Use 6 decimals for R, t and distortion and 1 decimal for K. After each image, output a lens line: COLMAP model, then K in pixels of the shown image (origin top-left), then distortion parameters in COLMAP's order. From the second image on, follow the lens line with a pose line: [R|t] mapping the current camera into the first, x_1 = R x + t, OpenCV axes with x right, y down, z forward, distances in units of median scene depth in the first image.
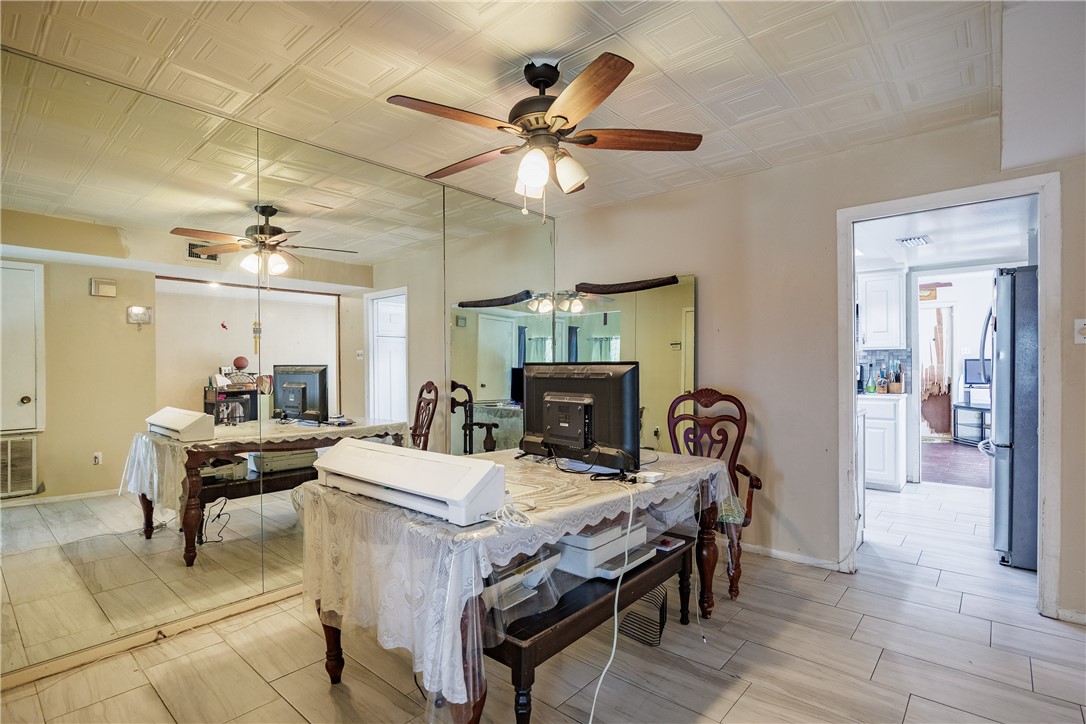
lens RADIAL K [[529.9, 0, 544.7], [0, 529.9, 364.7], [0, 0, 1]] dist [-0.016071, 0.000218]
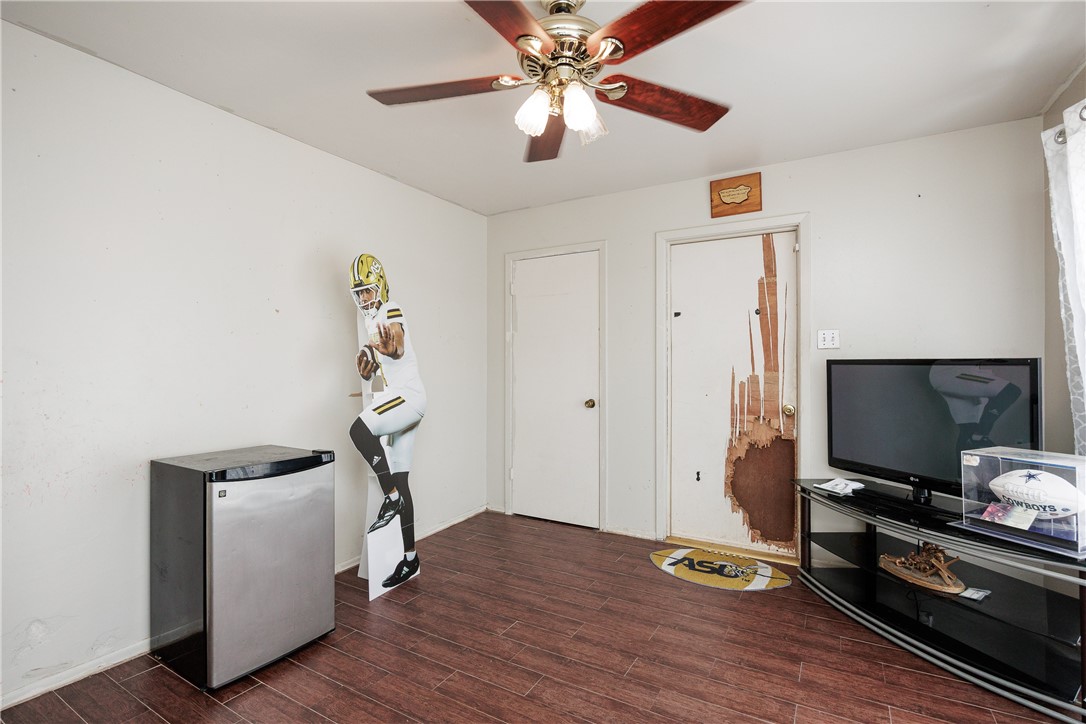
lens RADIAL K [[502.9, 0, 543.0], [0, 502.9, 362.0], [0, 0, 1]] dist [-0.011839, -0.000078]
pose [[0.983313, 0.002961, 0.181900, 0.757600], [-0.001733, 0.999975, -0.006910, -0.008722], [-0.181916, 0.006479, 0.983293, 0.968611]]
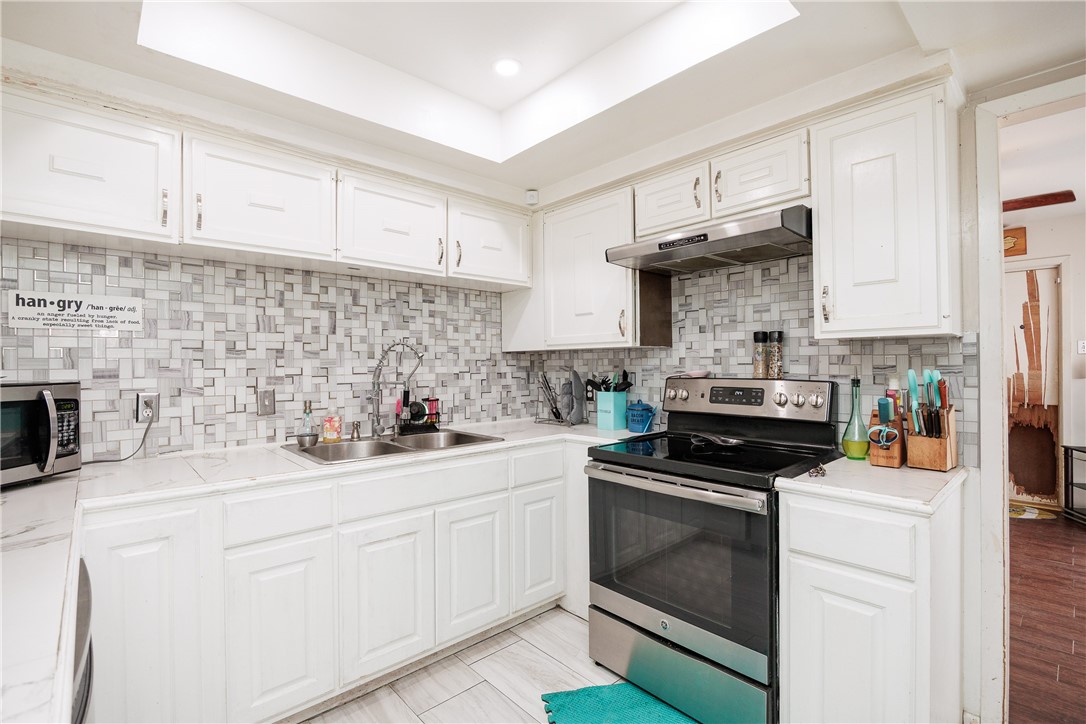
lens RADIAL K [[502.9, 0, 543.0], [0, 502.9, 362.0], [0, 0, 1]] dist [-0.011839, -0.000078]
pose [[0.993979, 0.000469, -0.109574, 0.435485], [-0.001076, 0.999984, -0.005486, -0.010329], [0.109570, 0.005571, 0.993964, 0.623468]]
